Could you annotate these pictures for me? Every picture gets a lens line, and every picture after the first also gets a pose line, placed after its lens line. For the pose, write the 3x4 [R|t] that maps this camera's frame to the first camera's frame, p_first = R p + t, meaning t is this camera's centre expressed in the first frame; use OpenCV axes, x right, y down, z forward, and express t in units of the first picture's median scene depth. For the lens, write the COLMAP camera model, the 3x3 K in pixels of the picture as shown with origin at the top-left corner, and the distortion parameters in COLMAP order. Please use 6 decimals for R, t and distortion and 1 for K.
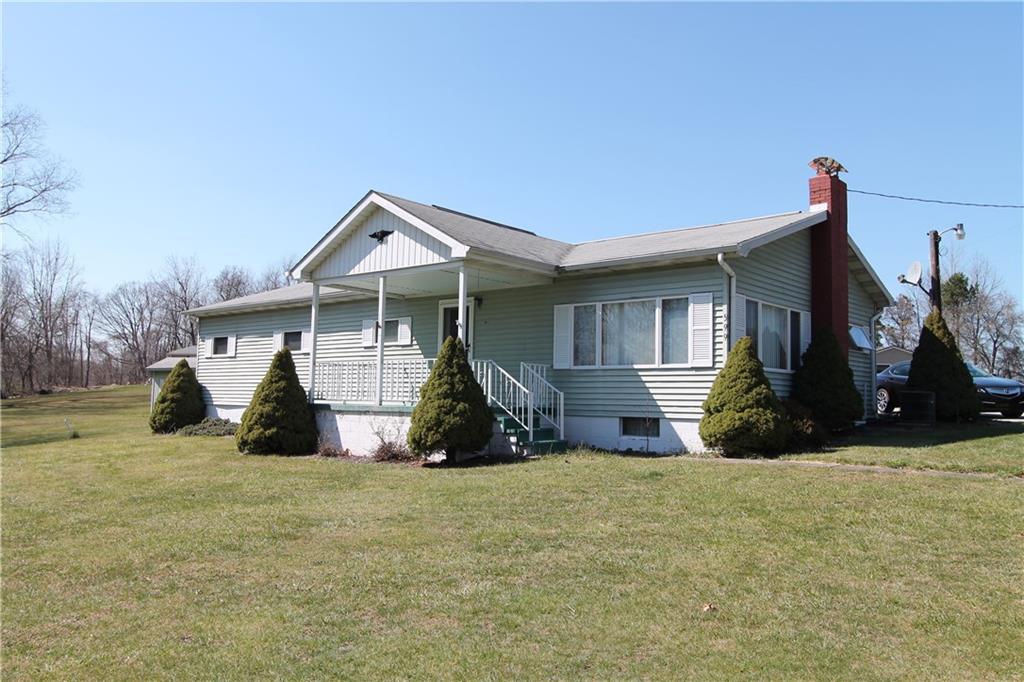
lens RADIAL K [[807.0, 0, 510.4], [0, 807.0, 344.5], [0, 0, 1]] dist [0.001005, 0.008609]
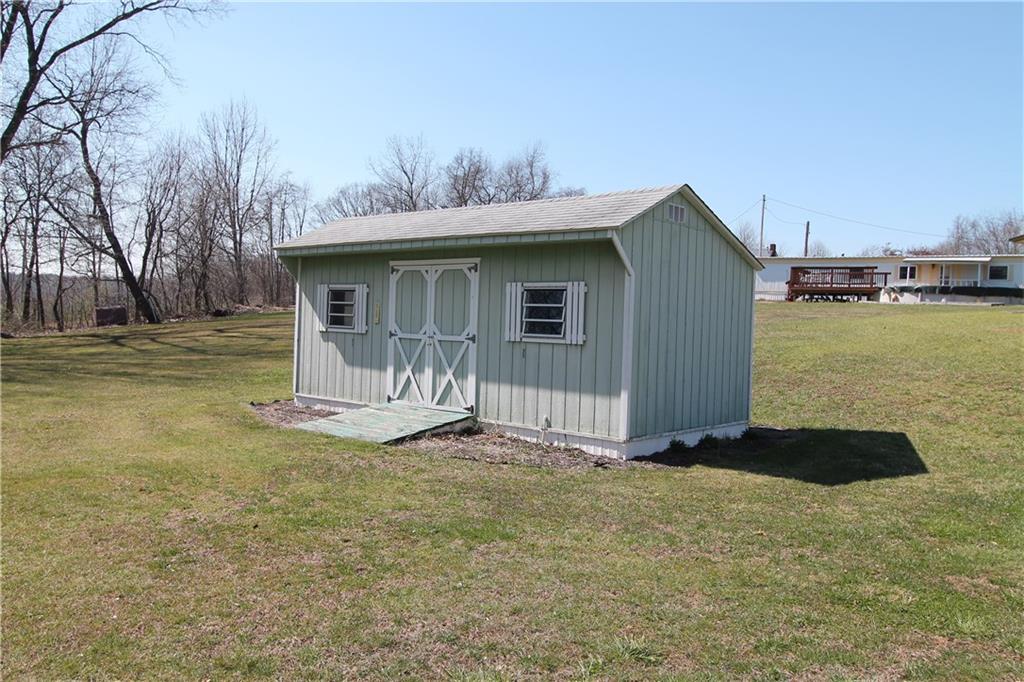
lens RADIAL K [[807.0, 0, 513.9], [0, 807.0, 339.5], [0, 0, 1]] dist [0.001005, 0.008609]
pose [[0.965992, 0.020888, -0.257727, -0.227314], [0.002876, 0.995802, 0.091485, 0.027400], [0.258556, -0.089115, 0.961877, 0.578545]]
